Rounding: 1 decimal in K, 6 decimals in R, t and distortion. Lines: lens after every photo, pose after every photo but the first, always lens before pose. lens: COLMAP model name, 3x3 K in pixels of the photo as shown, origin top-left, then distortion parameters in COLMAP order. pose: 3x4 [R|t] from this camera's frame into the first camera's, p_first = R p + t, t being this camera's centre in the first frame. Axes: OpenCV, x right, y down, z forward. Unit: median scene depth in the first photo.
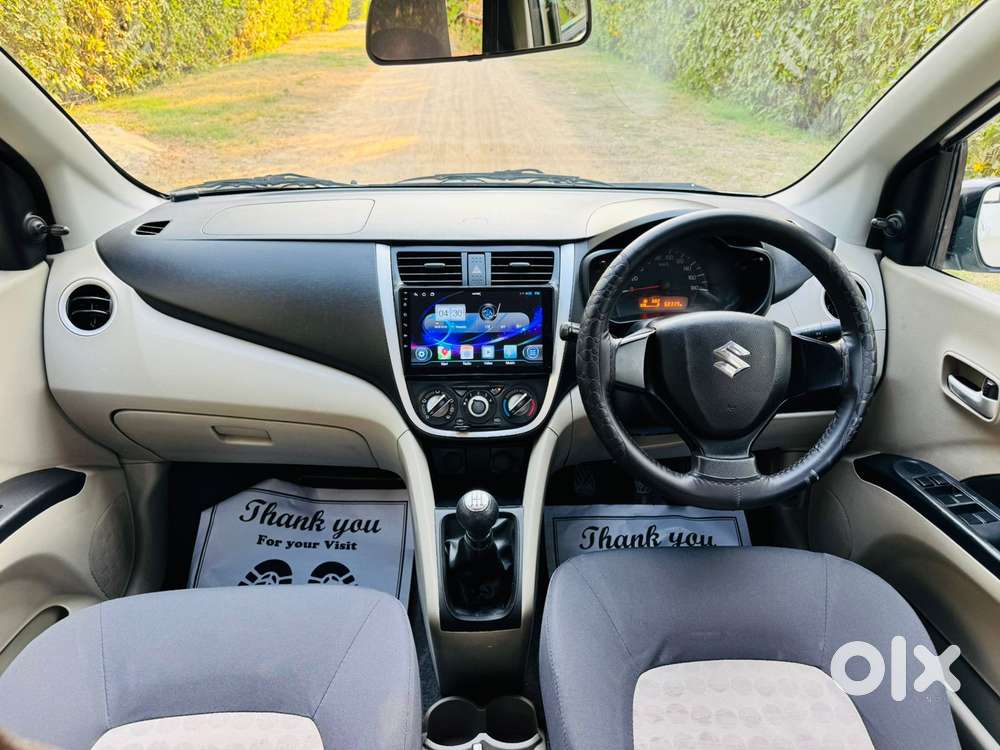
lens RADIAL K [[722.3, 0, 507.0], [0, 722.3, 376.3], [0, 0, 1]] dist [-0.007470, -0.000036]
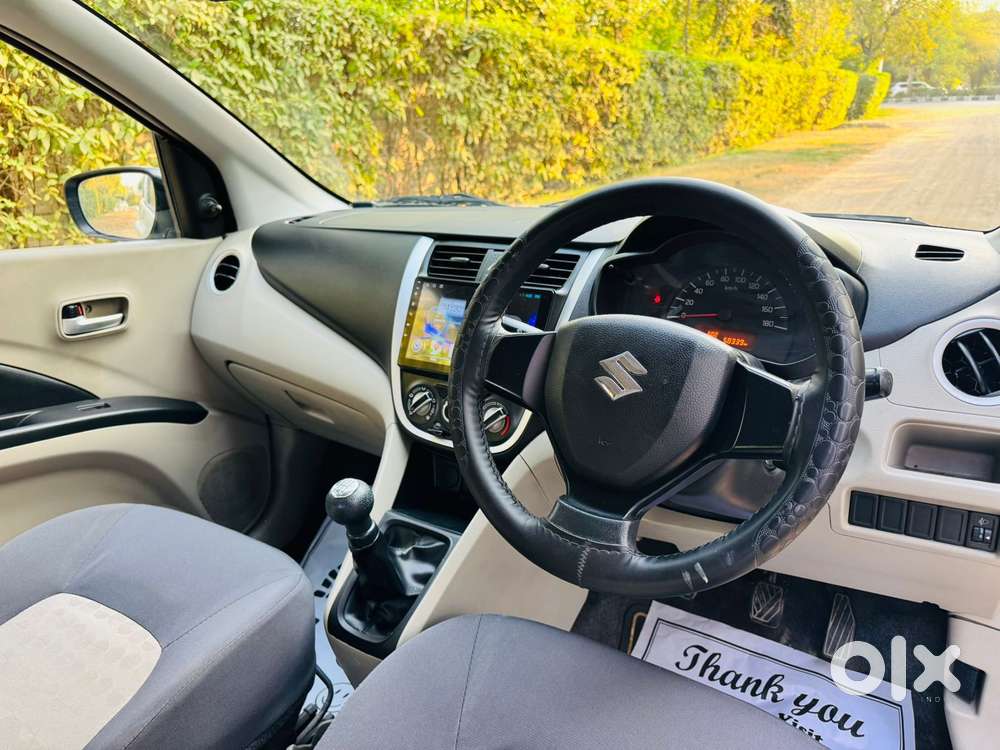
lens RADIAL K [[722.3, 0, 507.0], [0, 722.3, 376.3], [0, 0, 1]] dist [-0.007470, -0.000036]
pose [[0.810547, 0.154526, -0.564920, 0.465791], [-0.223866, 0.973065, -0.055034, 0.030273], [0.541200, 0.171073, 0.823308, 0.255948]]
